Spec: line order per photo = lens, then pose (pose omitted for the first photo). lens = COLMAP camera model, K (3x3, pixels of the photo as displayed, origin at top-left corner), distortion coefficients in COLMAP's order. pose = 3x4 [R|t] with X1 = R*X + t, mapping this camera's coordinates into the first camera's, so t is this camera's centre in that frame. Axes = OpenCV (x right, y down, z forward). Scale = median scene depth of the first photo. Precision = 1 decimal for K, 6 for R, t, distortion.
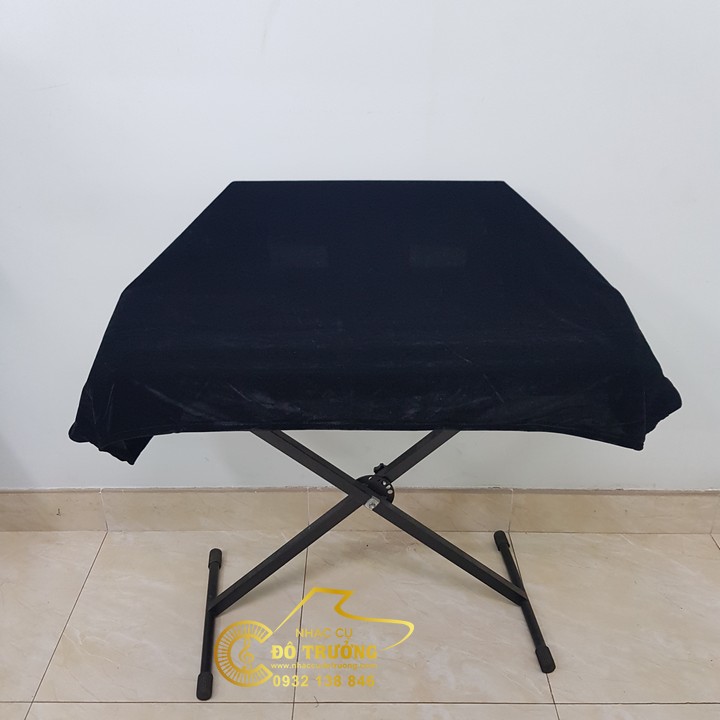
lens RADIAL K [[740.6, 0, 358.7], [0, 740.6, 359.8], [0, 0, 1]] dist [-0.013507, 0.000000]
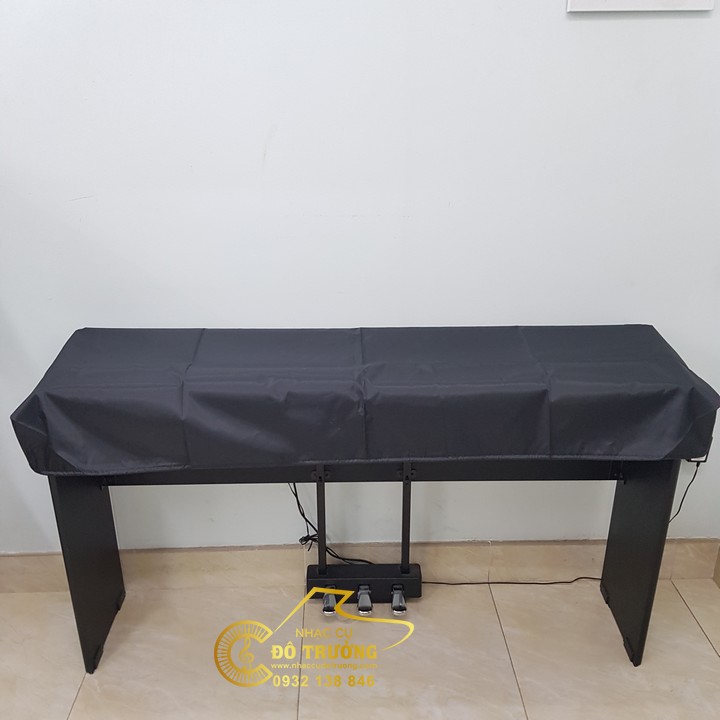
lens RADIAL K [[740.6, 0, 362.7], [0, 740.6, 351.6], [0, 0, 1]] dist [-0.013507, 0.000000]
pose [[0.999479, -0.016986, 0.027429, -0.008113], [0.019807, 0.994161, -0.106077, 0.007262], [-0.025467, 0.106565, 0.993980, -0.138609]]
